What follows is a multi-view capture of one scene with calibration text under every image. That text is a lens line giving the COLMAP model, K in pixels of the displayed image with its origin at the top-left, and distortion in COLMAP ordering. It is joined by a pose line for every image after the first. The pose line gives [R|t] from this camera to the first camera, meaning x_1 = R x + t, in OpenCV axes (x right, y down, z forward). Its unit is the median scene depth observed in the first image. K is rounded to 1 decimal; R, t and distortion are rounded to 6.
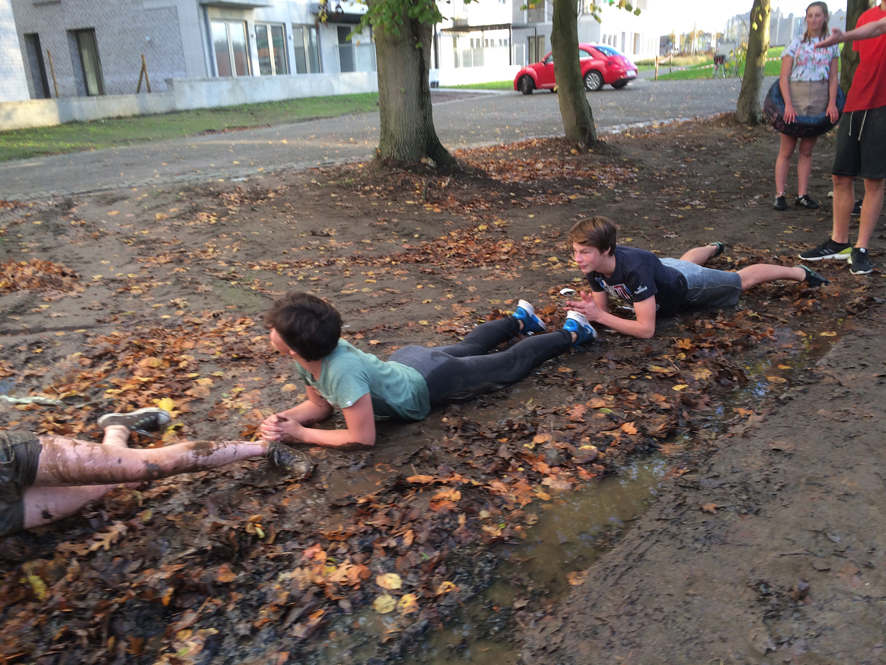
lens RADIAL K [[757.9, 0, 438.4], [0, 757.9, 319.5], [0, 0, 1]] dist [0.086637, -0.115104]
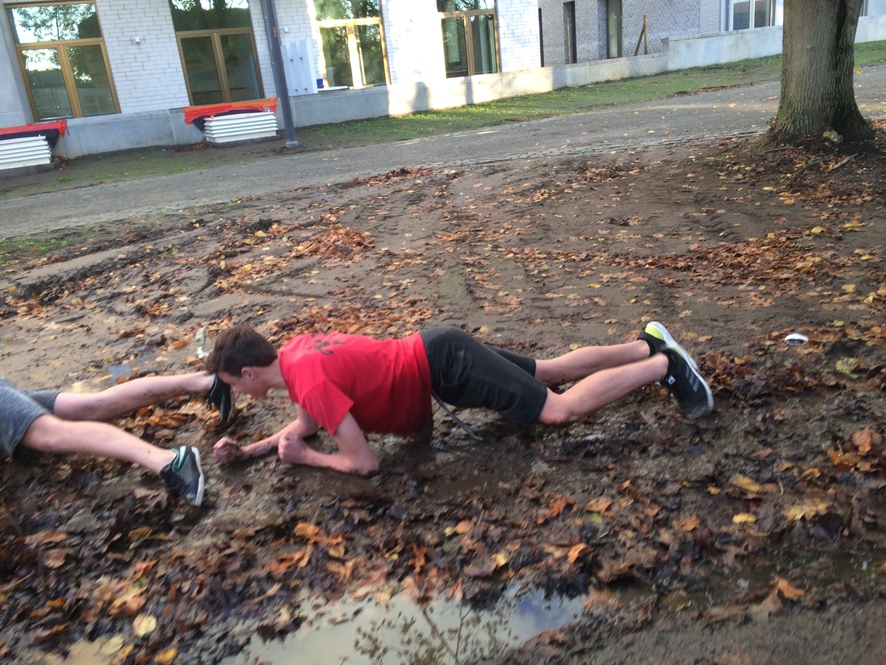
lens RADIAL K [[751.1, 0, 438.7], [0, 751.1, 329.4], [0, 0, 1]] dist [0.087063, -0.110425]
pose [[0.782939, 0.167955, -0.598997, 0.227666], [-0.126551, 0.985732, 0.110980, -0.056067], [0.609090, -0.011087, 0.793023, 0.140315]]
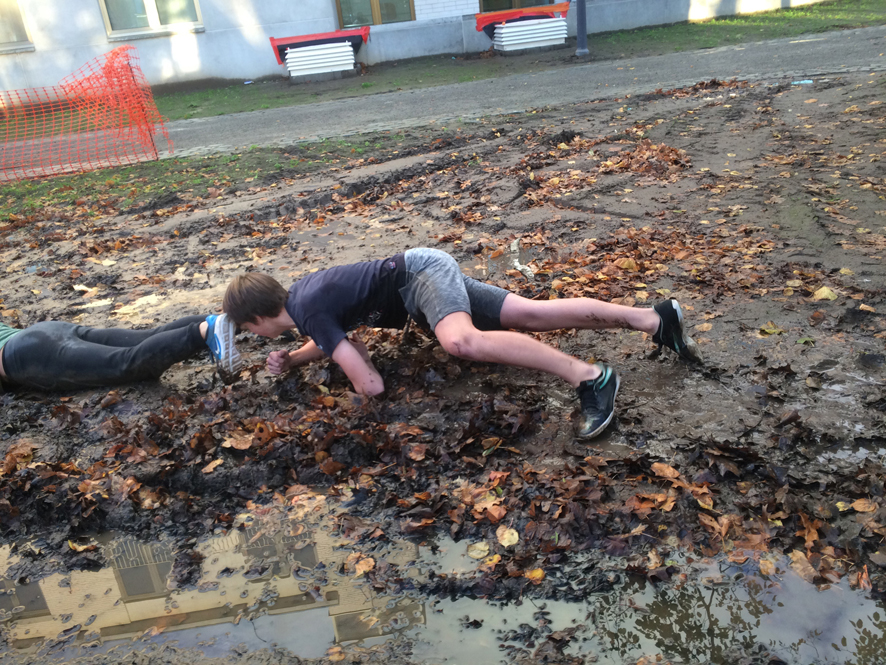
lens RADIAL K [[750.1, 0, 441.1], [0, 750.1, 328.6], [0, 0, 1]] dist [0.077024, -0.090785]
pose [[0.534861, 0.317920, -0.782848, 0.170327], [-0.178635, 0.948117, 0.262988, -0.044741], [0.825841, -0.000818, 0.563903, 0.117631]]
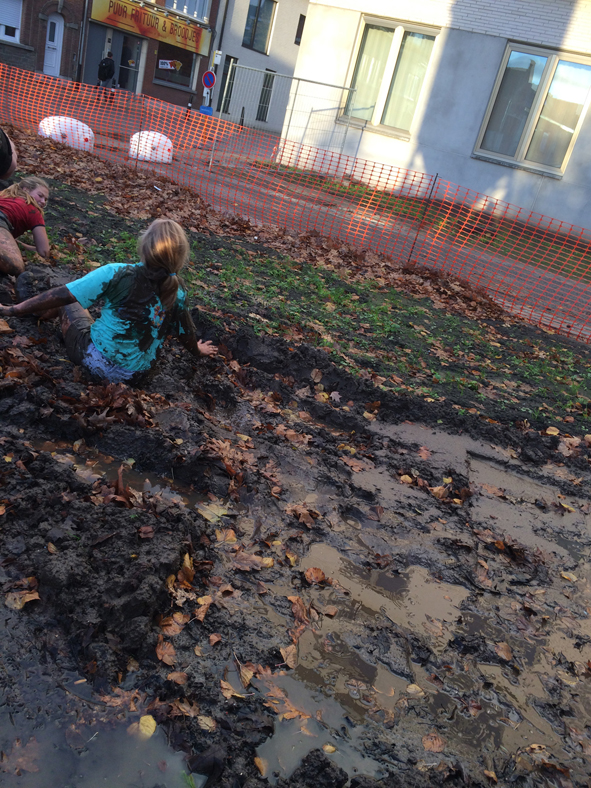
lens RADIAL K [[675.5, 0, 297.8], [0, 675.5, 386.1], [0, 0, 1]] dist [0.087619, -0.112362]
pose [[-0.087858, 0.391468, -0.915988, -0.350951], [-0.516173, 0.768570, 0.377975, 0.091699], [0.851966, 0.506016, 0.134540, -0.241686]]
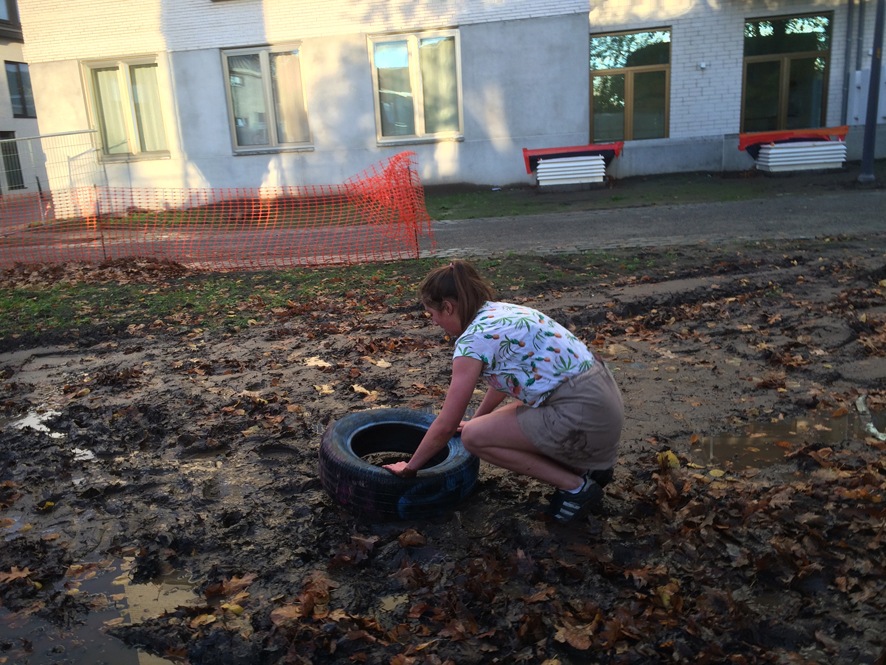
lens RADIAL K [[759.5, 0, 449.0], [0, 759.5, 317.1], [0, 0, 1]] dist [0.087619, -0.112362]
pose [[0.283209, 0.239077, -0.928781, 0.079344], [-0.242154, 0.954878, 0.171955, -0.034793], [0.927984, 0.176209, 0.328324, 0.082478]]
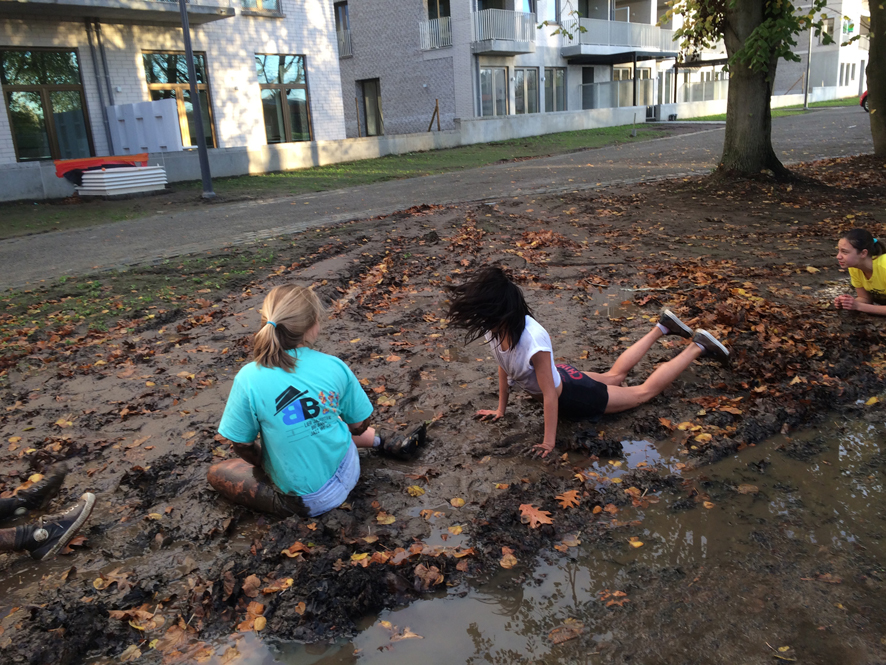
lens RADIAL K [[754.9, 0, 442.6], [0, 754.9, 319.0], [0, 0, 1]] dist [0.086658, -0.119927]
pose [[0.970767, 0.041462, -0.236418, -0.279151], [-0.052389, 0.997820, -0.040121, 0.129938], [0.234239, 0.051334, 0.970823, -0.374810]]
